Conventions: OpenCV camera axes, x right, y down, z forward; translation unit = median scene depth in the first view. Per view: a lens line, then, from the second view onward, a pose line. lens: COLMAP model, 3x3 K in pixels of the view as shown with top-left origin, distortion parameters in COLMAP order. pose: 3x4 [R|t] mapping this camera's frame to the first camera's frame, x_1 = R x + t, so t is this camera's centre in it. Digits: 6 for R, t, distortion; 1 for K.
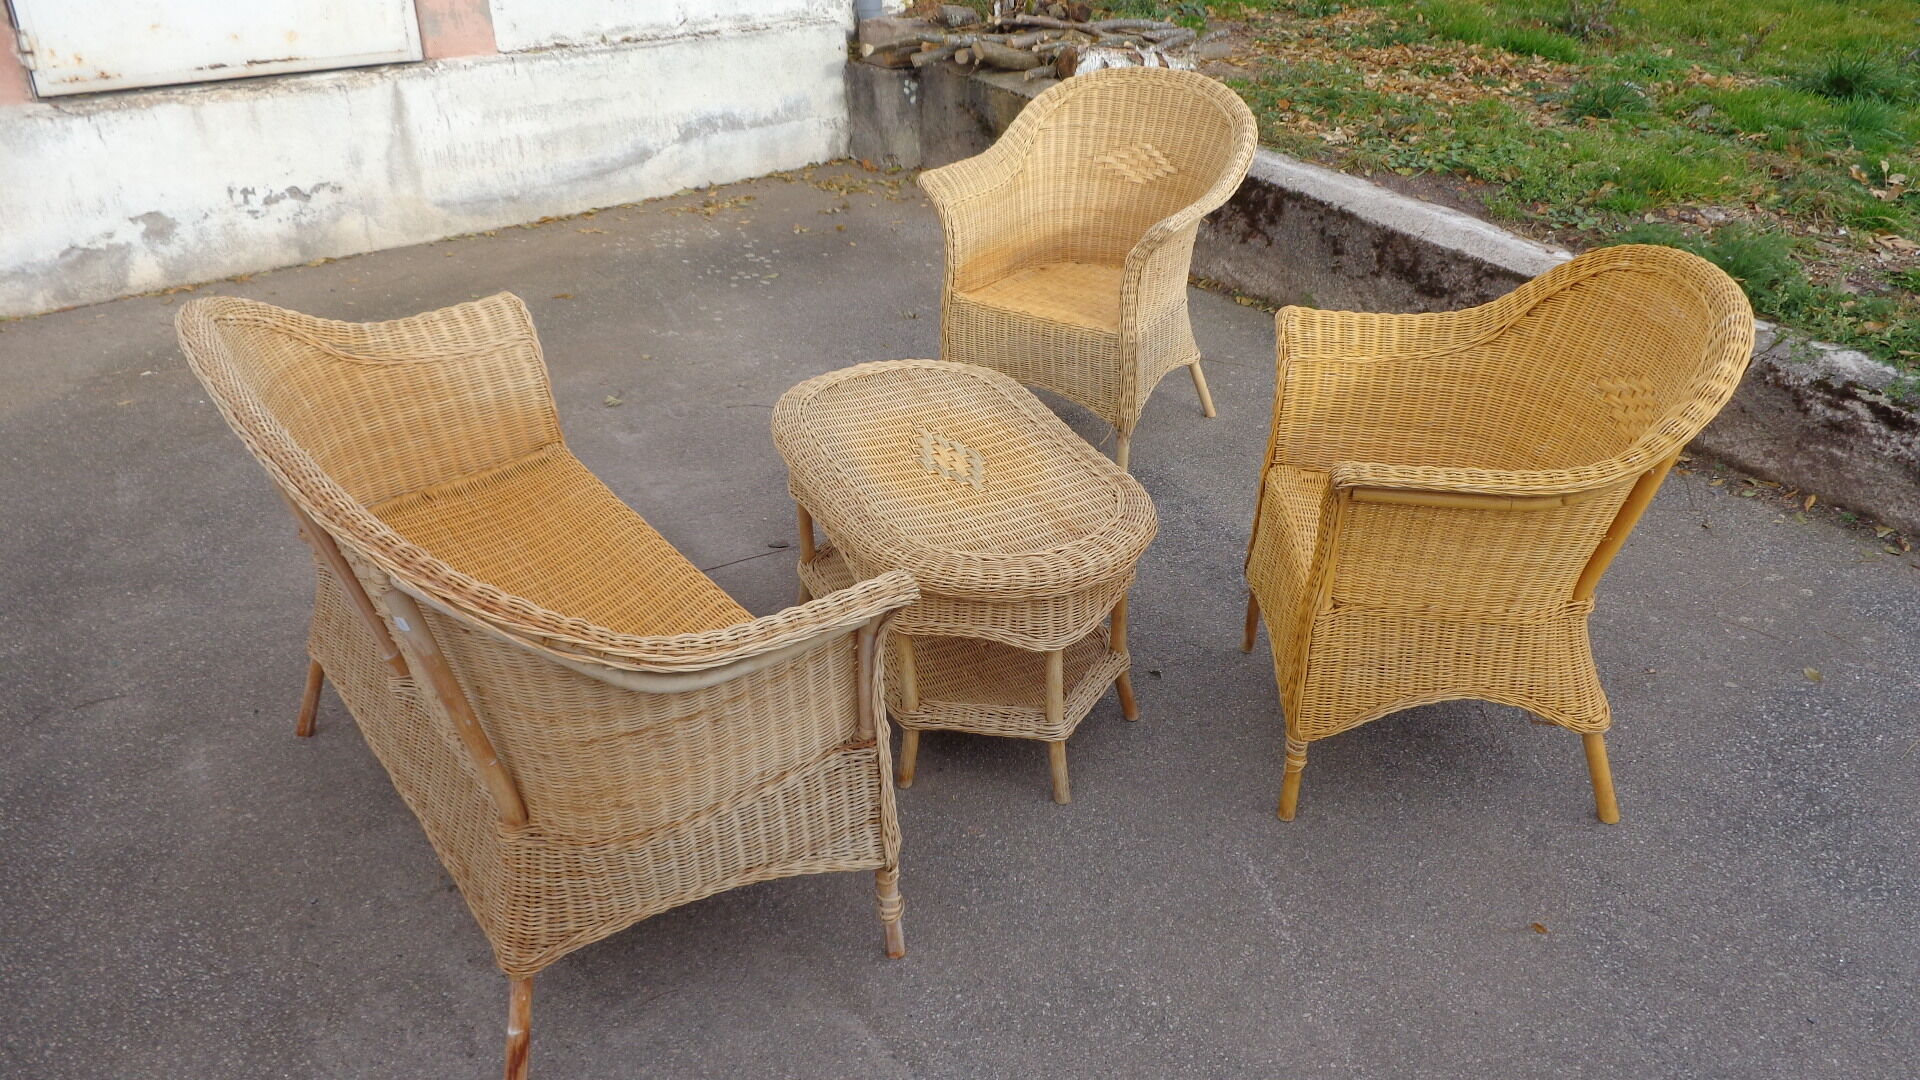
lens RADIAL K [[1410.7, 0, 960.0], [0, 1410.7, 540.0], [0, 0, 1]] dist [-0.017206, 0.001775]
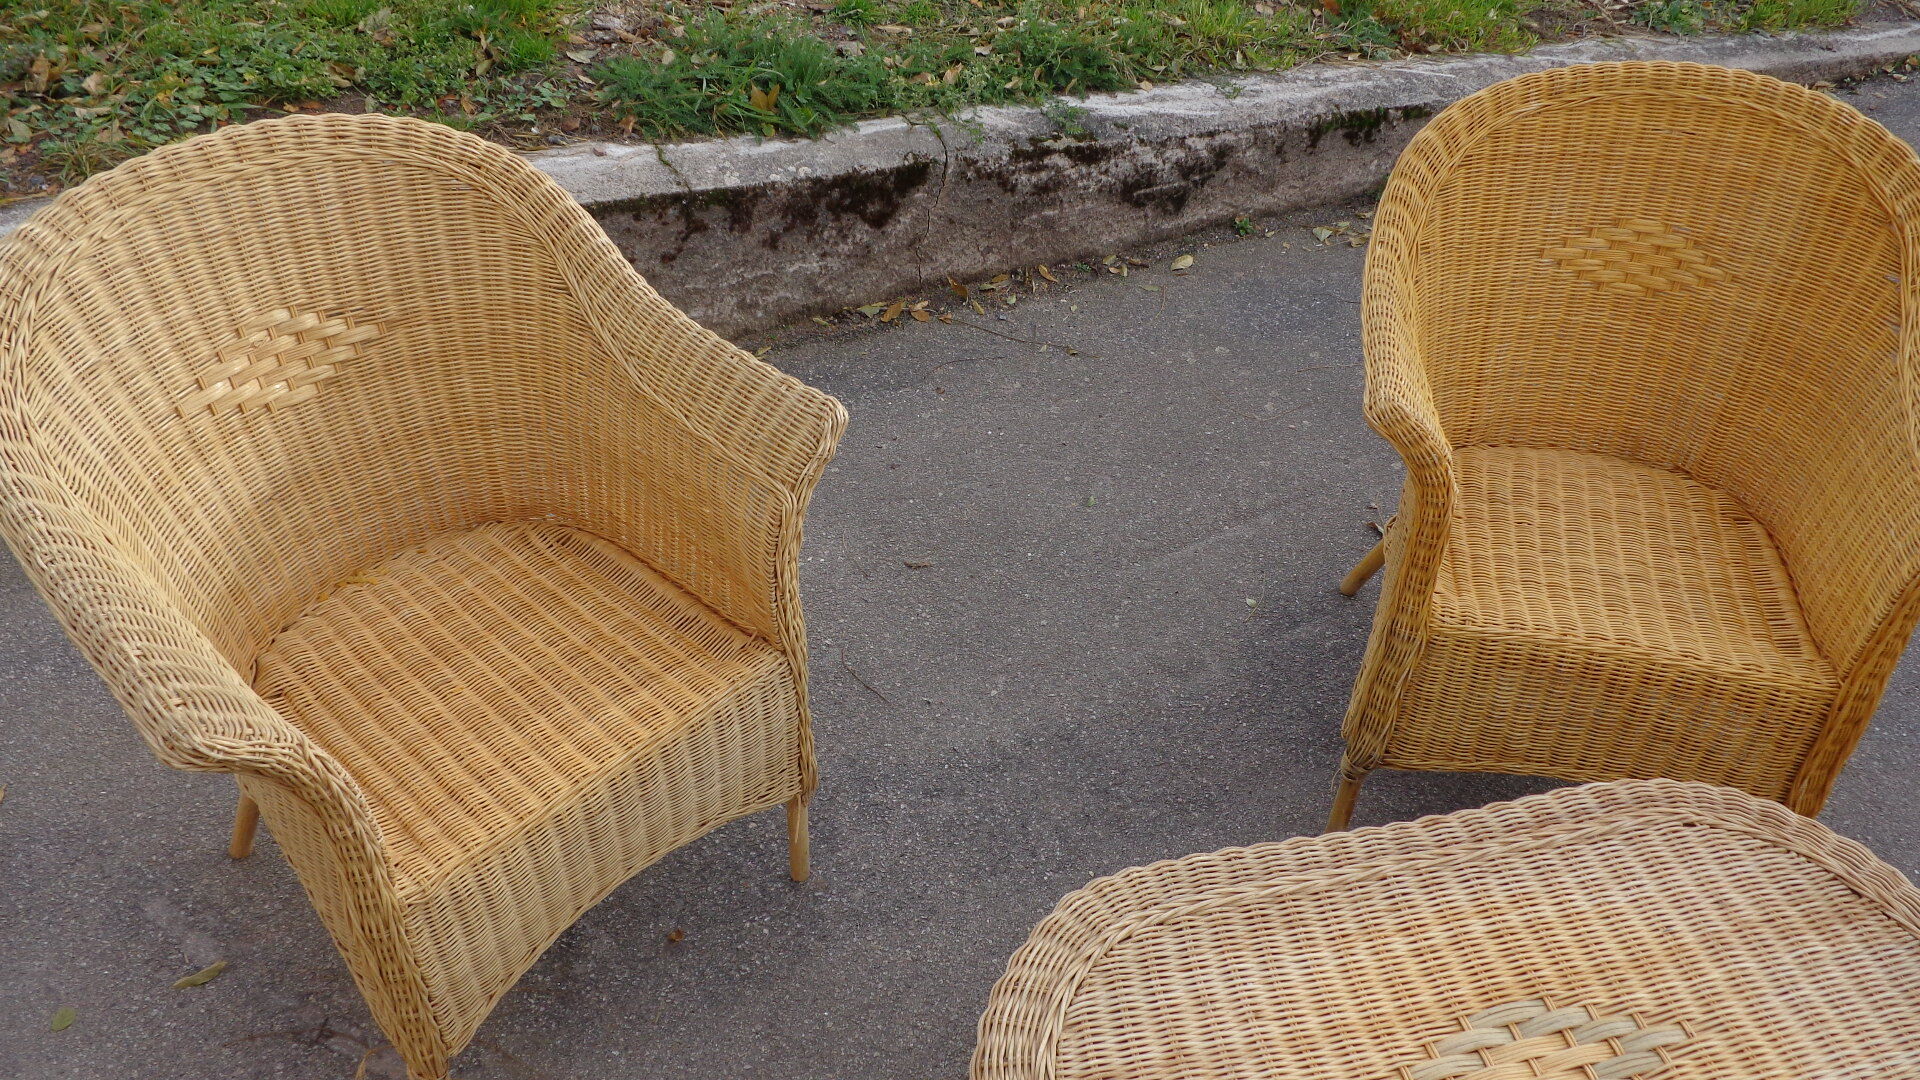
lens RADIAL K [[1410.7, 0, 960.0], [0, 1410.7, 540.0], [0, 0, 1]] dist [-0.017206, 0.001775]
pose [[0.170817, -0.616112, 0.768913, -0.180865], [0.443908, 0.744818, 0.498189, -0.319796], [-0.879640, 0.256228, 0.400725, 0.612172]]
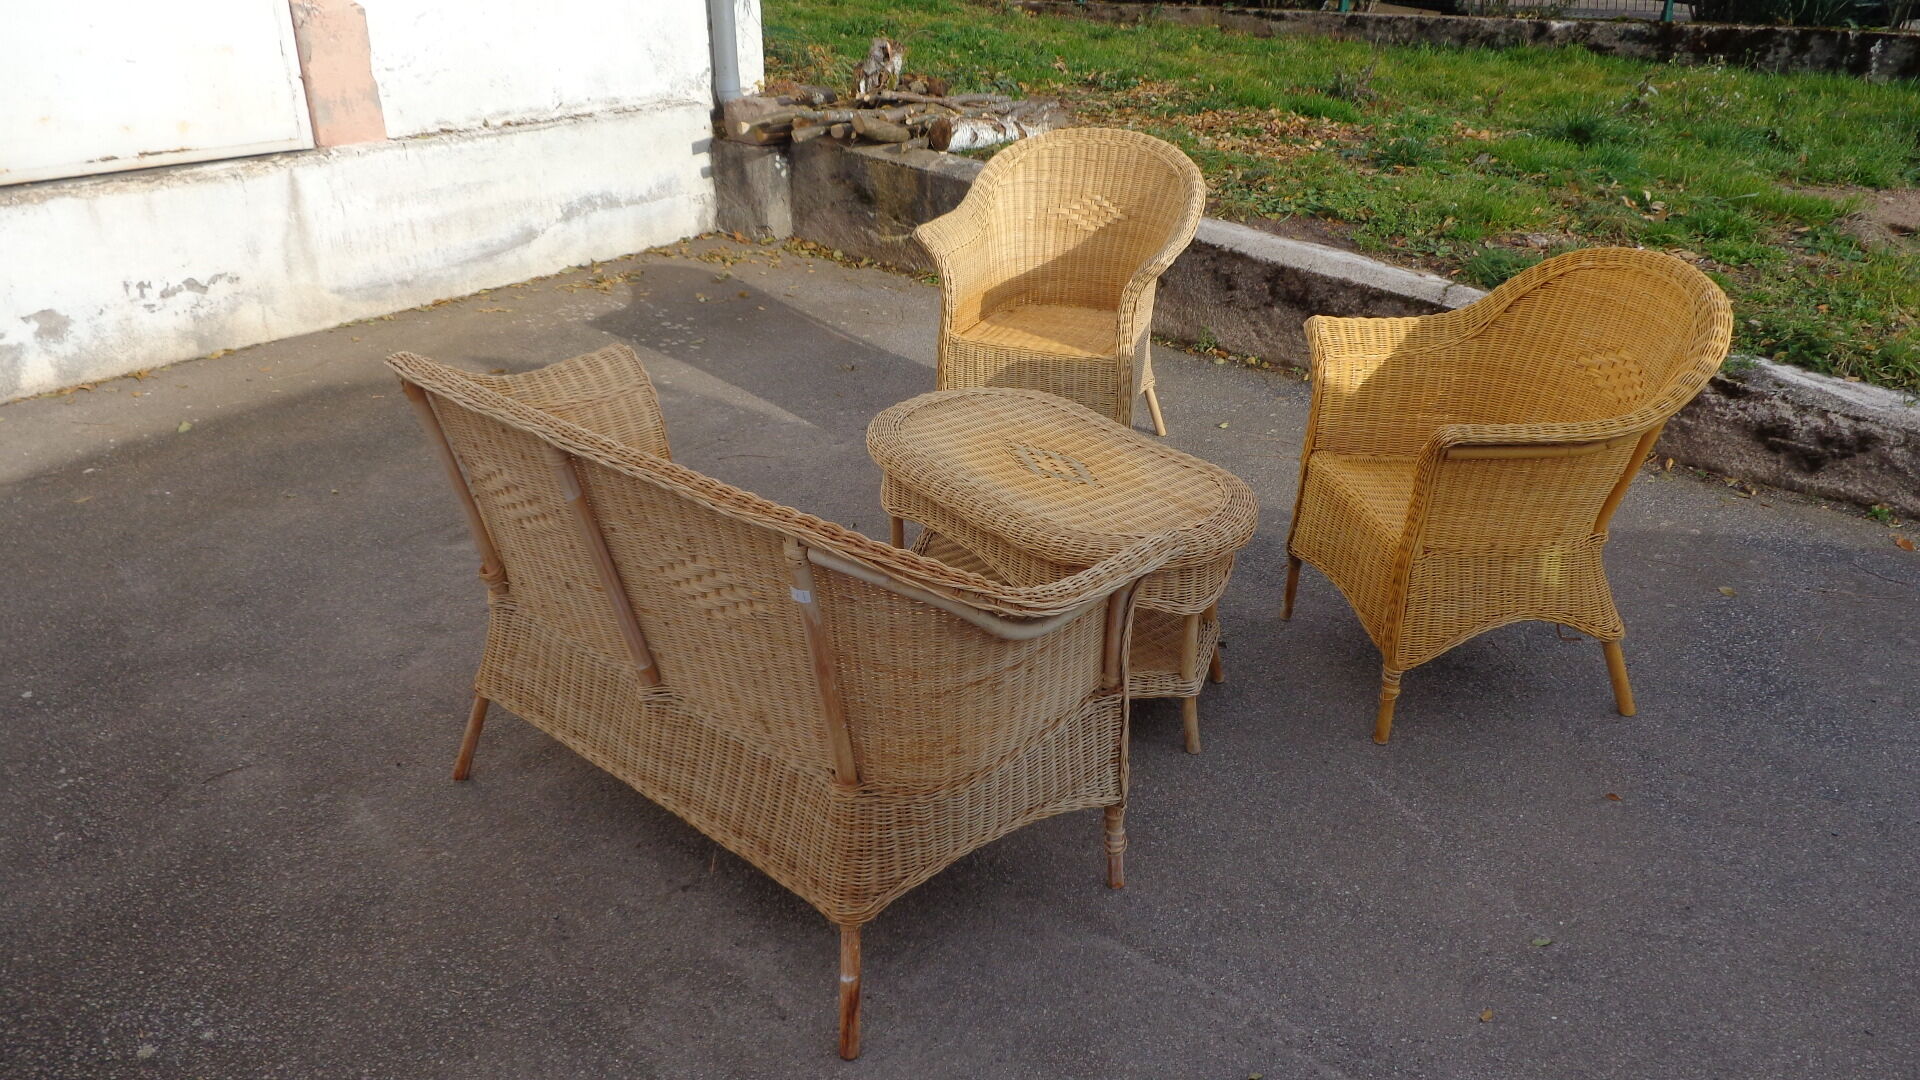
lens RADIAL K [[1410.7, 0, 960.0], [0, 1410.7, 540.0], [0, 0, 1]] dist [-0.017206, 0.001775]
pose [[0.977782, -0.082703, 0.192619, -0.194547], [0.093303, 0.994546, -0.046611, 0.031102], [-0.187714, 0.063547, 0.980166, -0.057233]]
